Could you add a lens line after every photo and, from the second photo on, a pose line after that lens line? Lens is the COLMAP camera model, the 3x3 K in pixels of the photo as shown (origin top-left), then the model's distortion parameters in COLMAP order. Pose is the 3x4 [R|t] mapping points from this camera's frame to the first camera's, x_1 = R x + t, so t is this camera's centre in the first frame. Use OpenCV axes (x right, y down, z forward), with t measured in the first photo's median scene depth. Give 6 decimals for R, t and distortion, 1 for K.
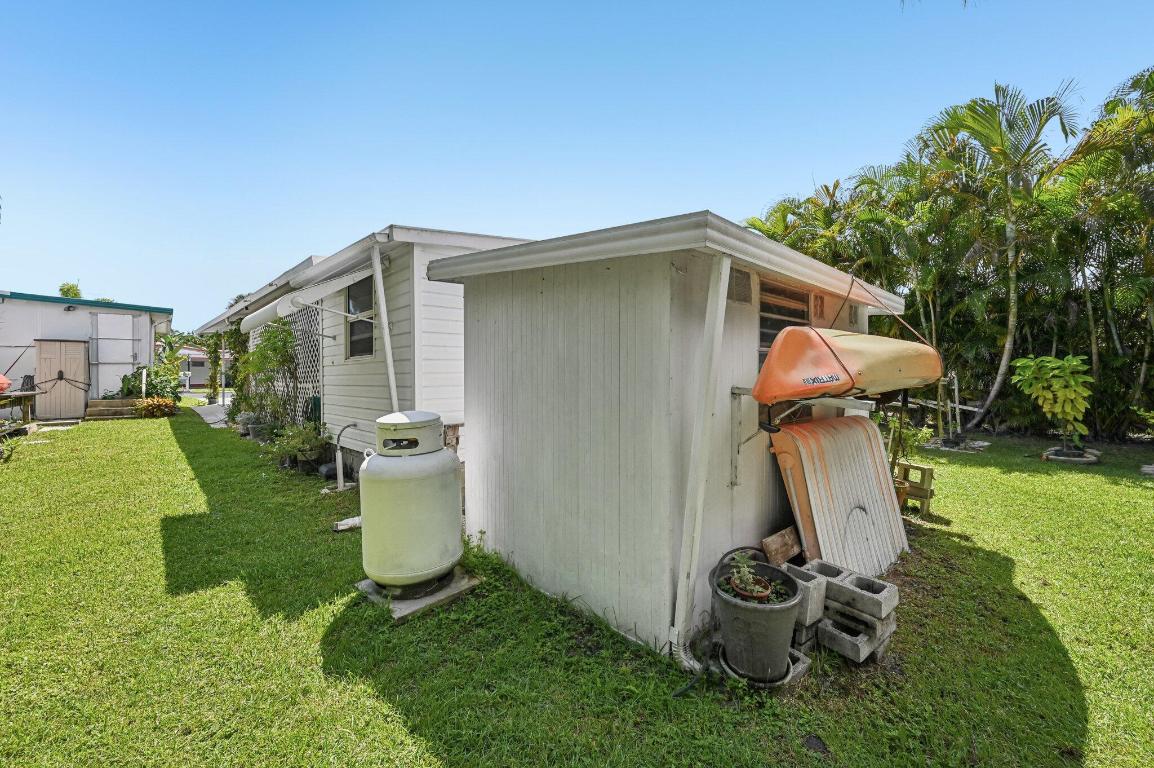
lens RADIAL K [[454.5, 0, 577.8], [0, 454.5, 380.0], [0, 0, 1]] dist [-0.003603, 0.000459]
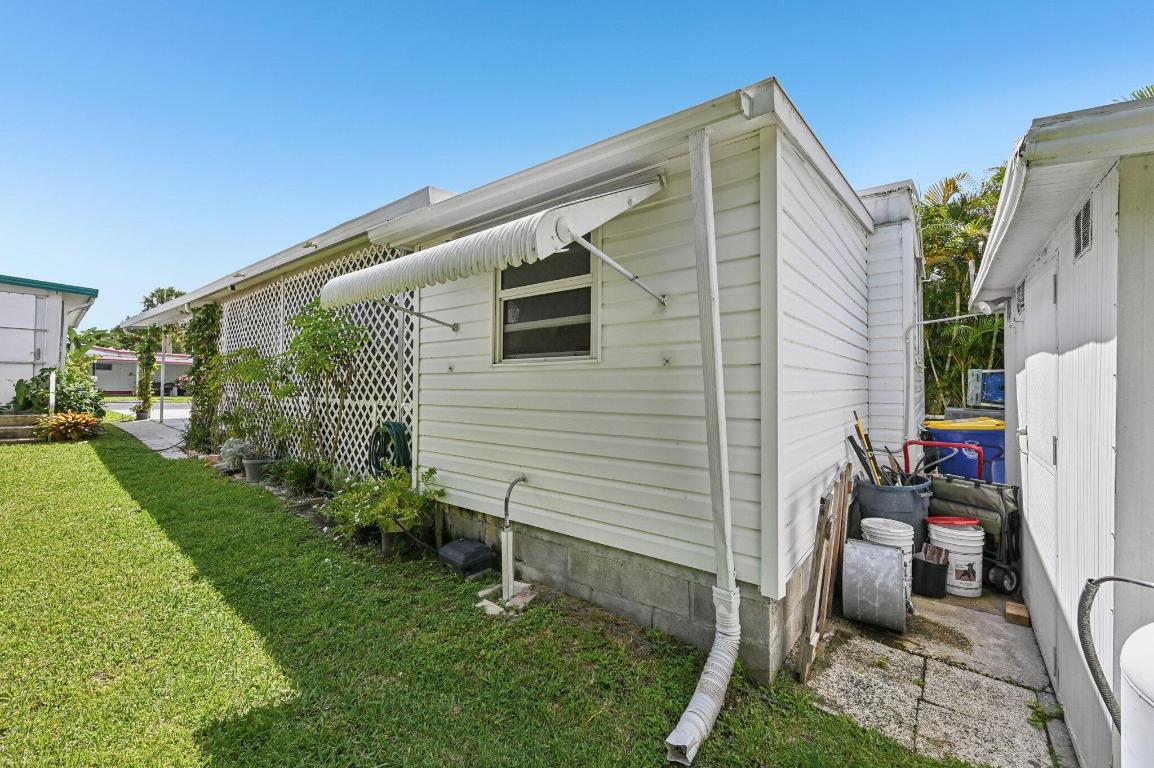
lens RADIAL K [[454.5, 0, 577.3], [0, 454.5, 383.3], [0, 0, 1]] dist [-0.003603, 0.000459]
pose [[0.992239, 0.017038, 0.123174, -0.235027], [-0.014822, 0.999712, -0.018880, -0.005108], [-0.123460, 0.016908, 0.992205, 0.201689]]
